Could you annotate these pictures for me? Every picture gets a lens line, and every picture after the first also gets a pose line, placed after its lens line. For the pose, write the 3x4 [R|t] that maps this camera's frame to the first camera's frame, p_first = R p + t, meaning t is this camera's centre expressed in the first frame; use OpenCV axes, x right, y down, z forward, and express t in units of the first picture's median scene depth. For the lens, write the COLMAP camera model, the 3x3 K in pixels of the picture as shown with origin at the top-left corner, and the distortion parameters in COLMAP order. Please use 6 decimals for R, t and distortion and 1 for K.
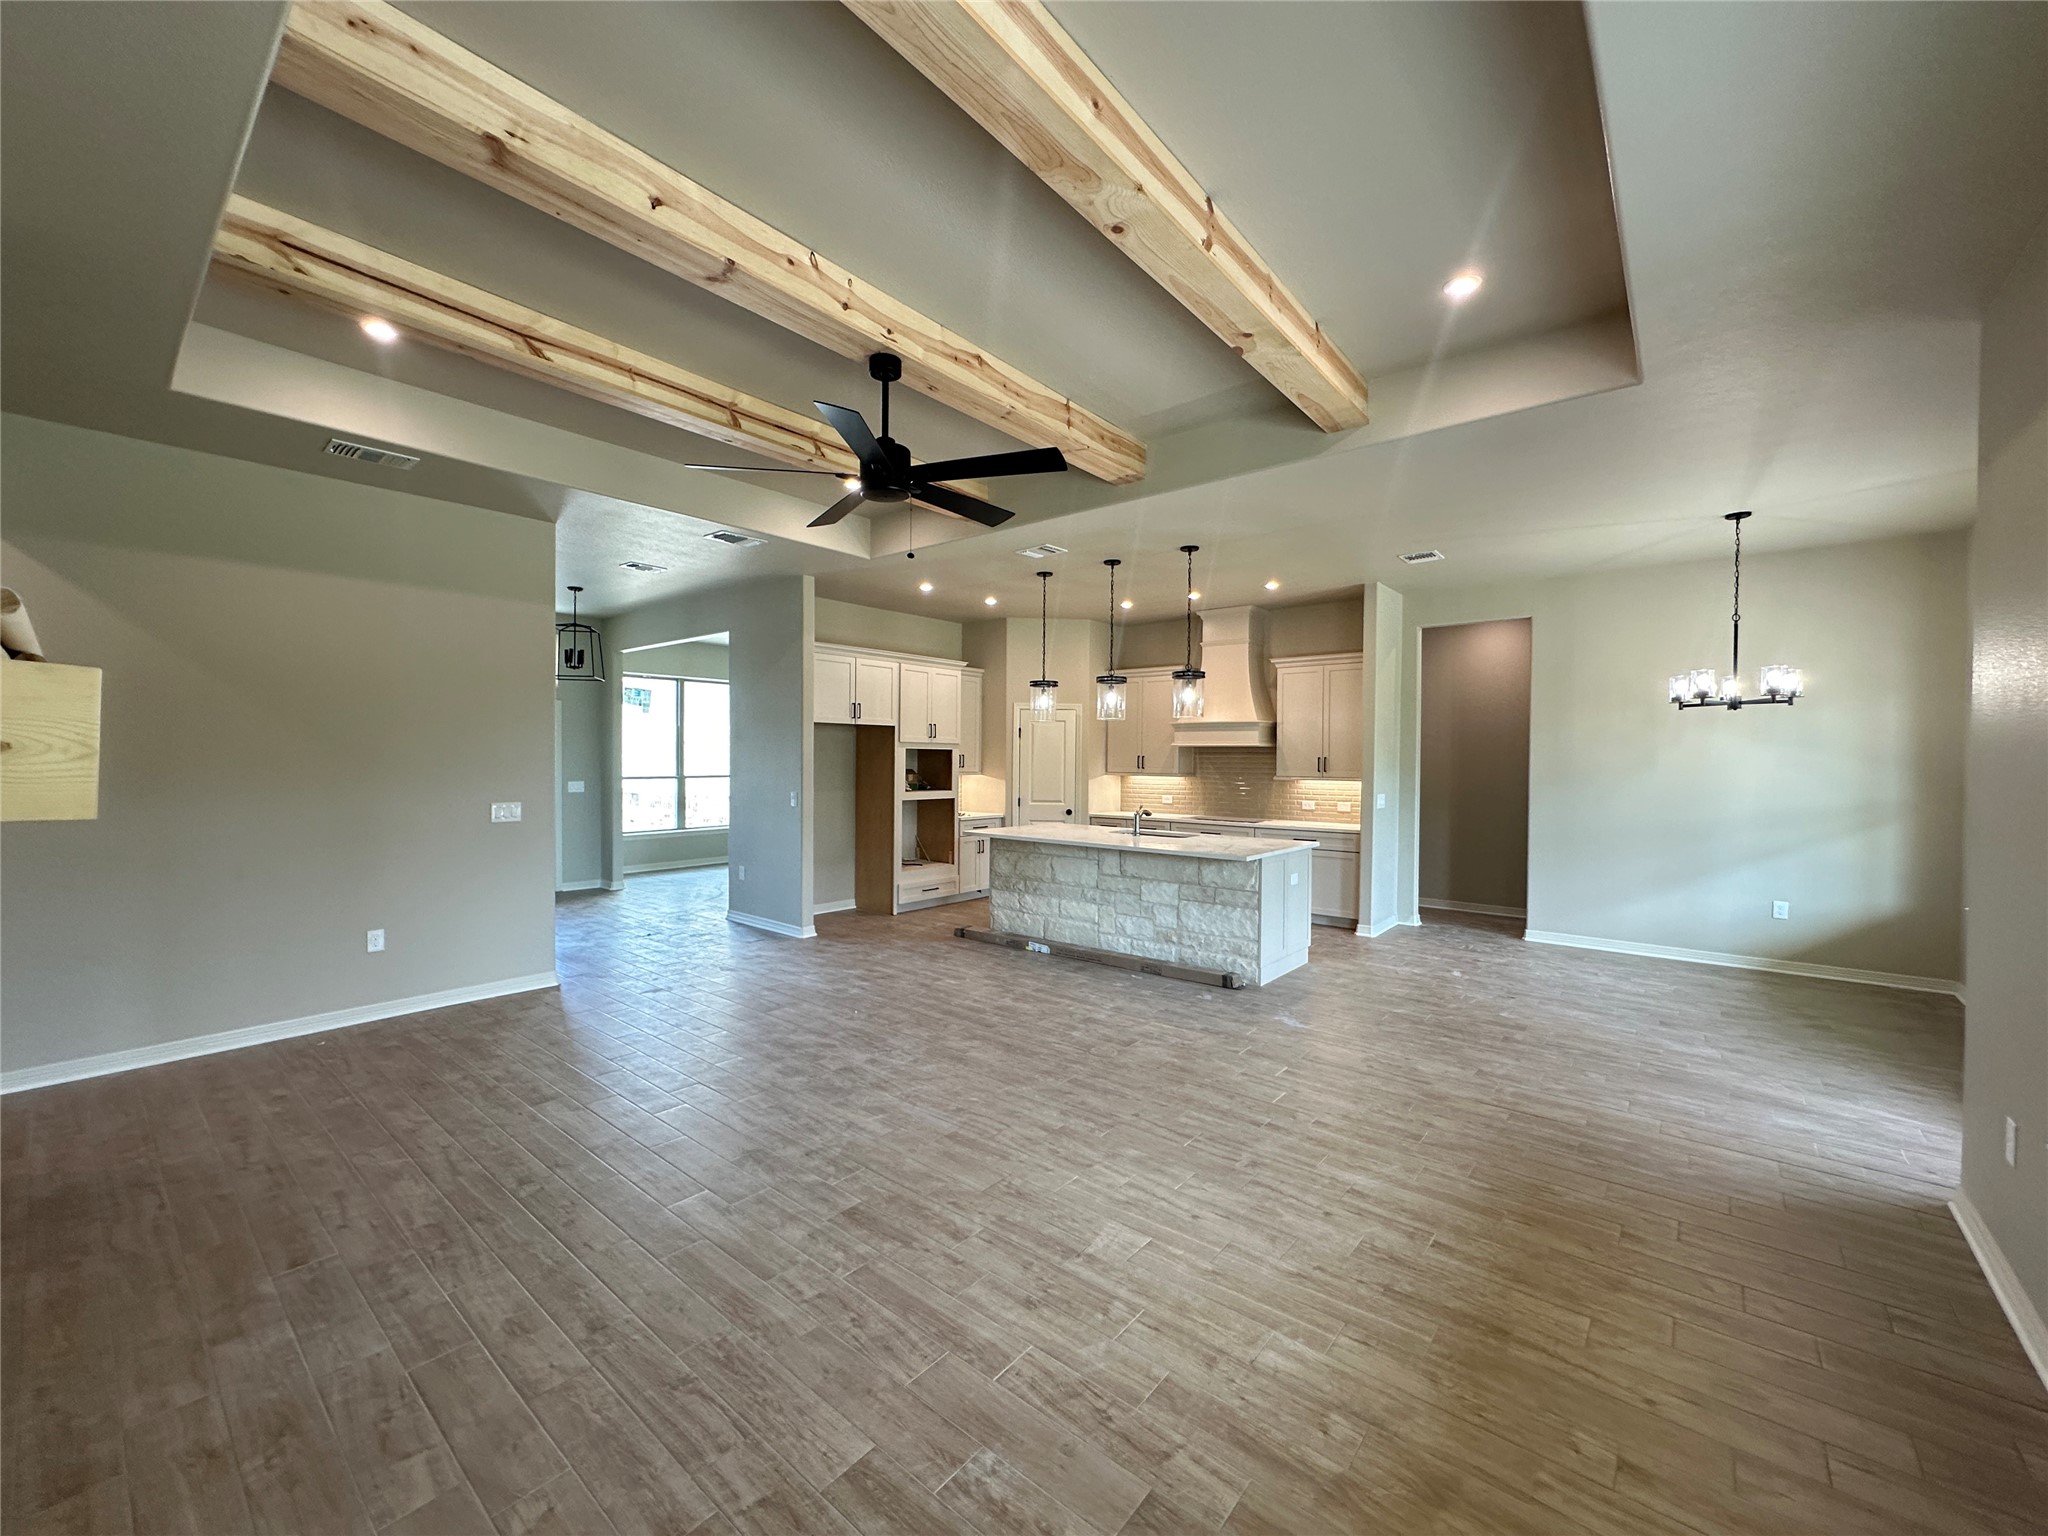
lens RADIAL K [[816.6, 0, 1019.6], [0, 816.6, 767.2], [0, 0, 1]] dist [-0.003769, 0.001027]
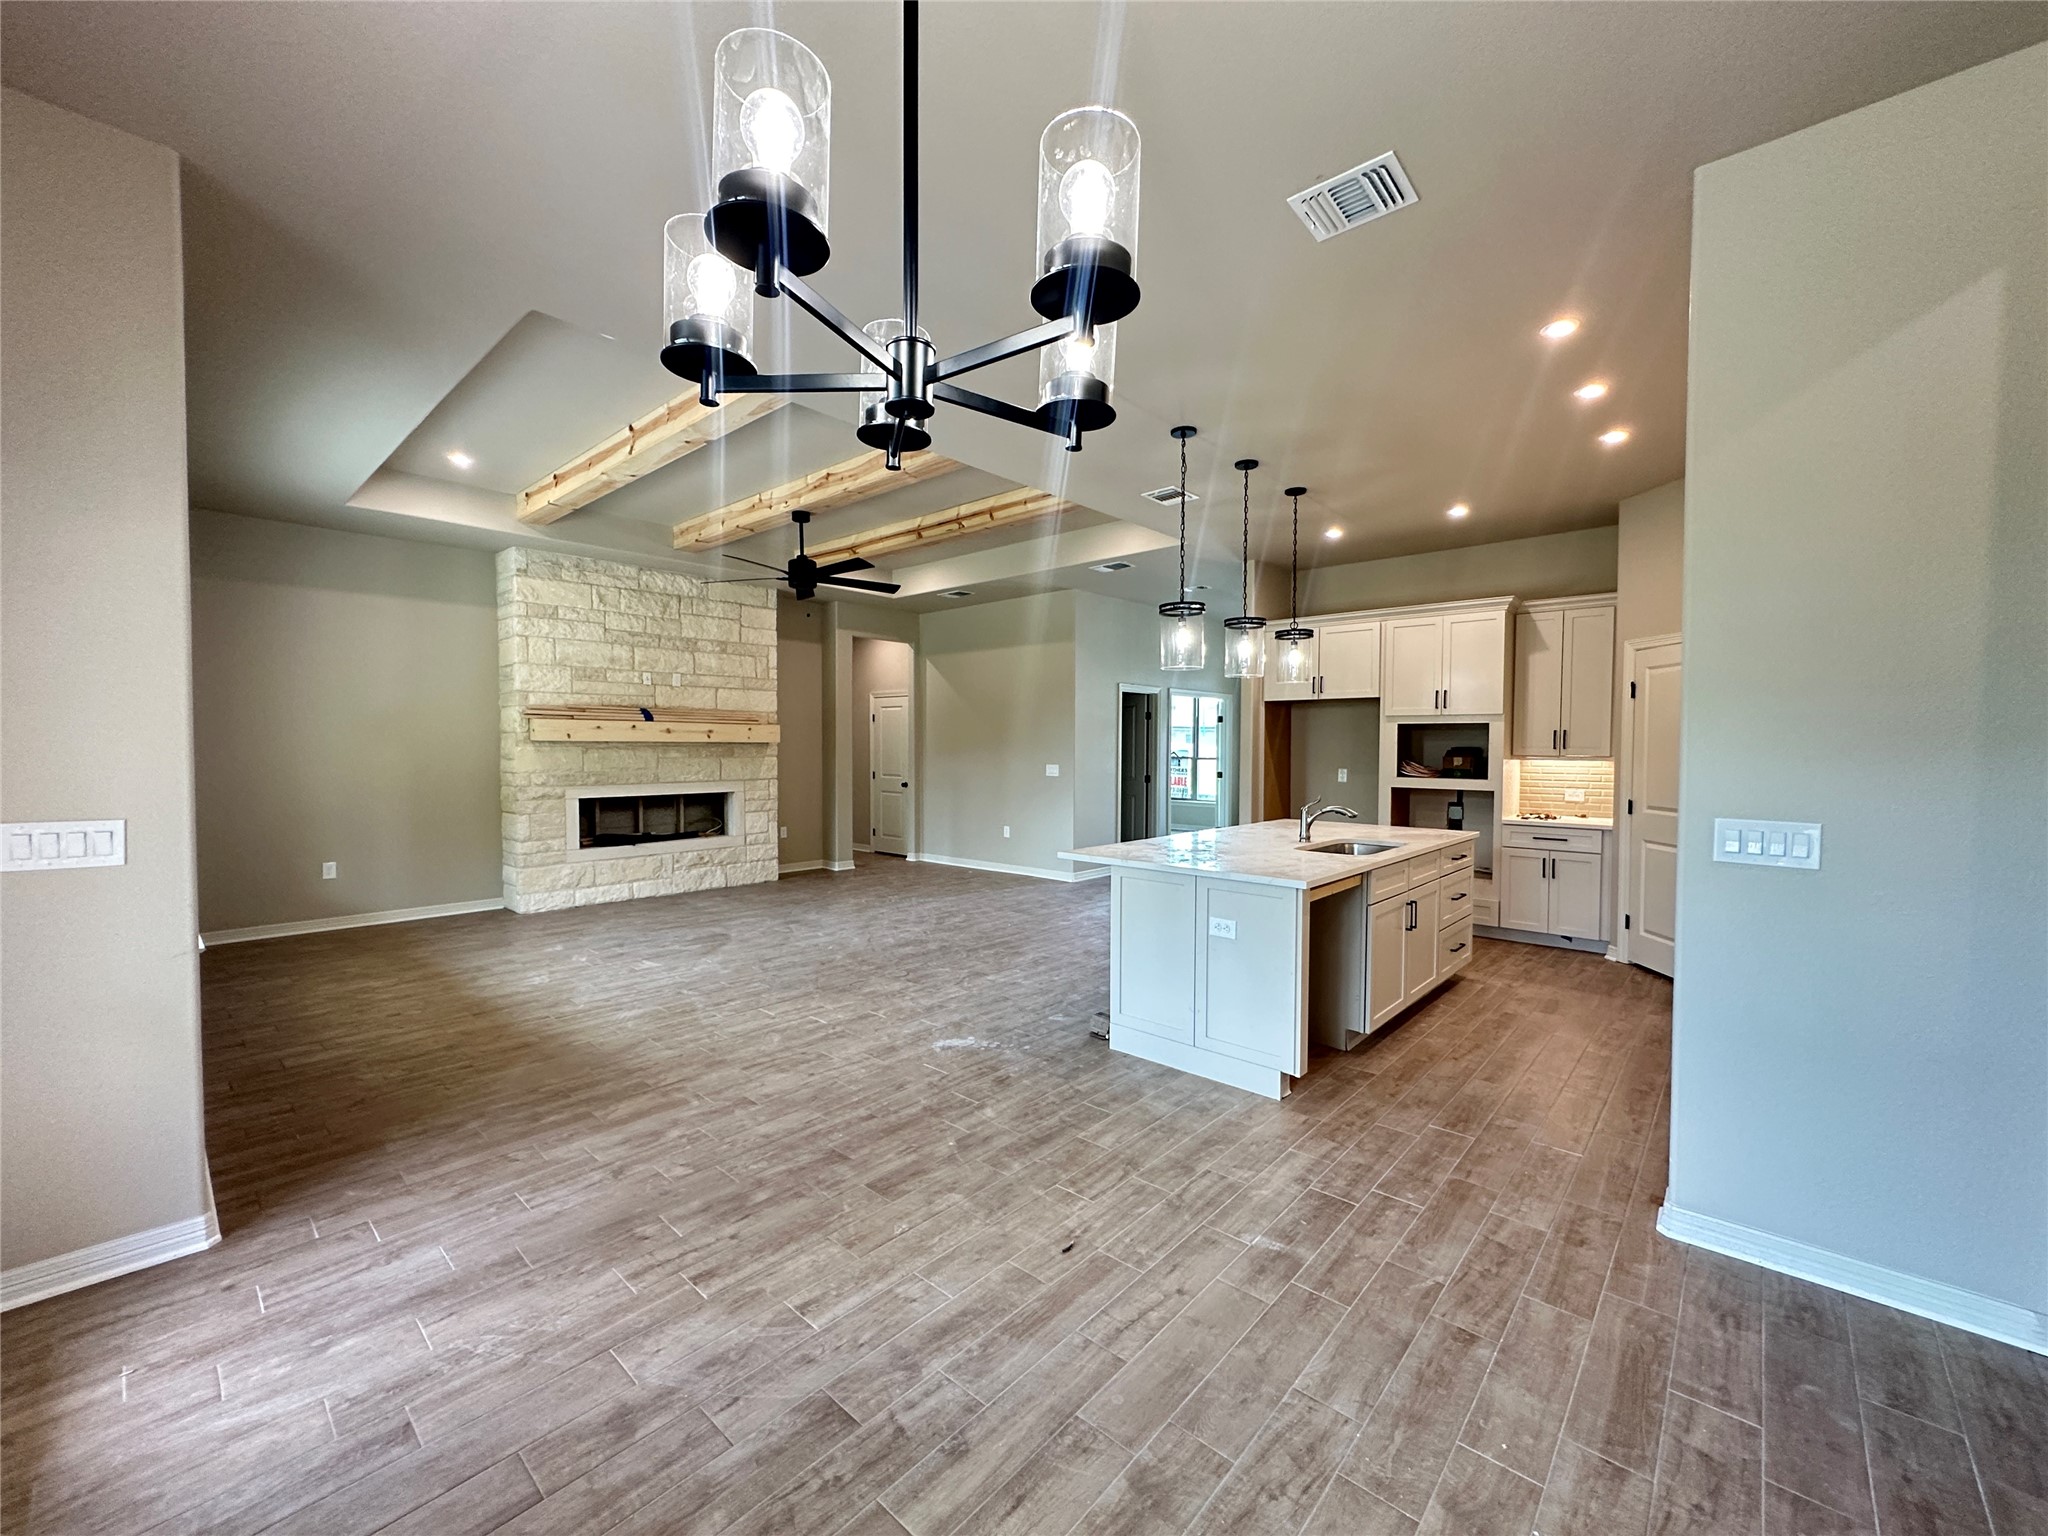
lens RADIAL K [[816.6, 0, 1020.5], [0, 816.6, 766.8], [0, 0, 1]] dist [-0.003769, 0.001027]
pose [[-0.040242, 0.019194, -0.999006, 1.162066], [-0.016305, 0.999670, 0.019864, 0.017050], [0.999057, 0.017088, -0.039916, 1.108434]]
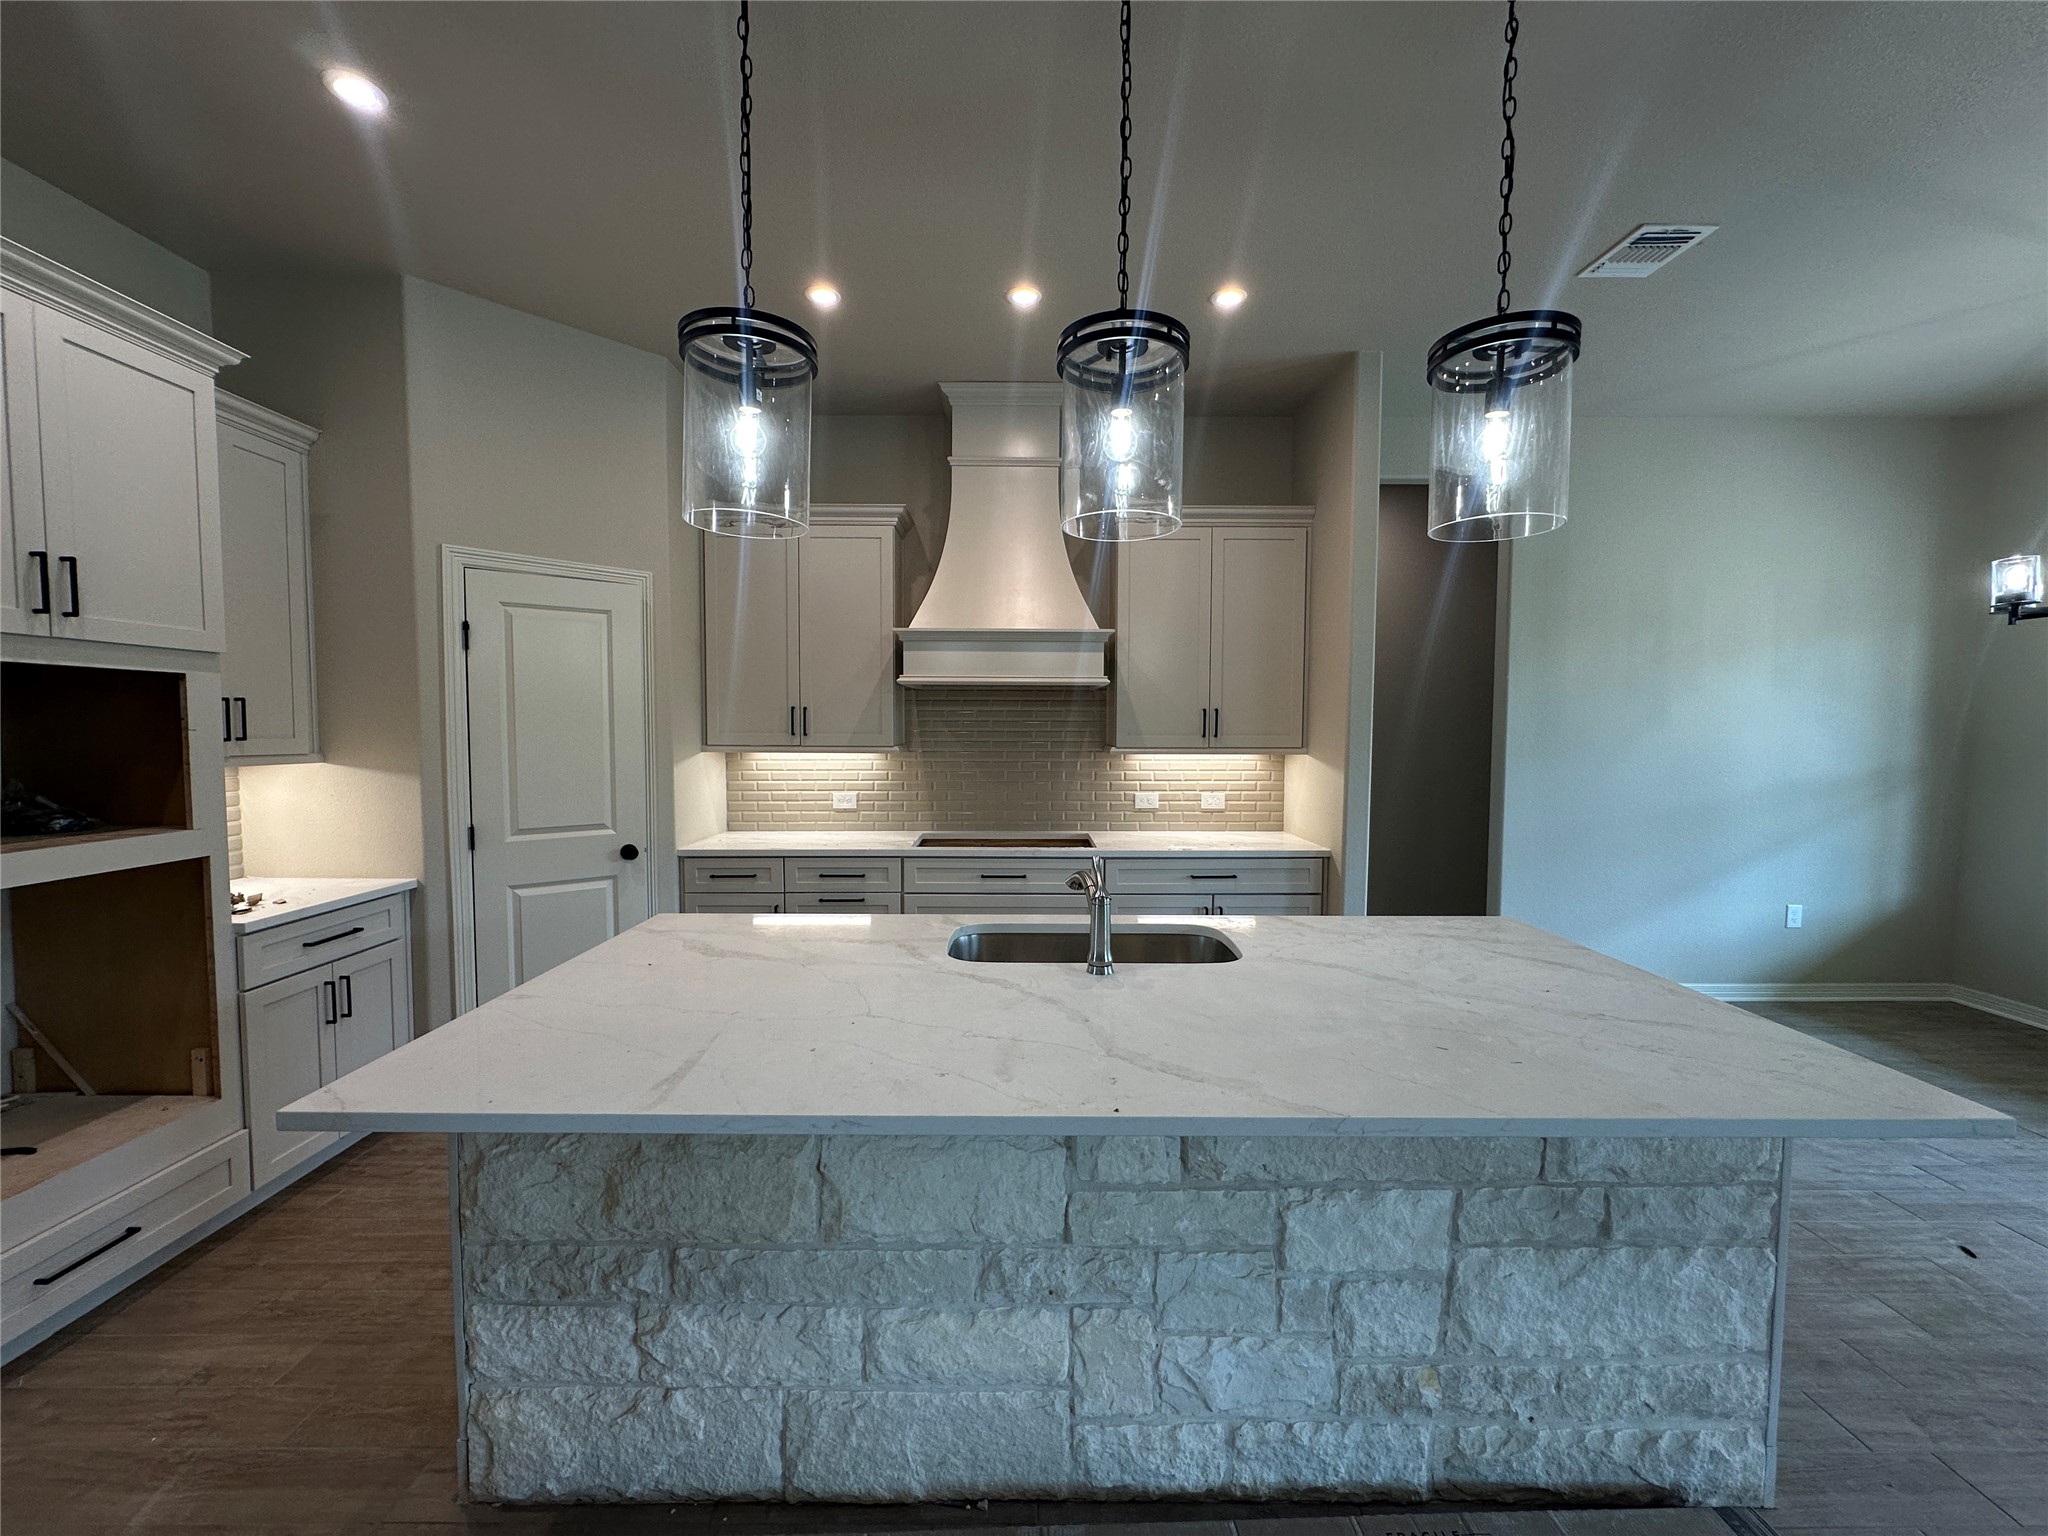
lens RADIAL K [[816.6, 0, 1020.5], [0, 816.6, 768.6], [0, 0, 1]] dist [-0.003769, 0.001027]
pose [[0.764357, -0.040270, 0.643534, -0.083605], [0.010999, 0.998717, 0.049431, -0.001890], [-0.644699, -0.030705, 0.763819, 1.124404]]
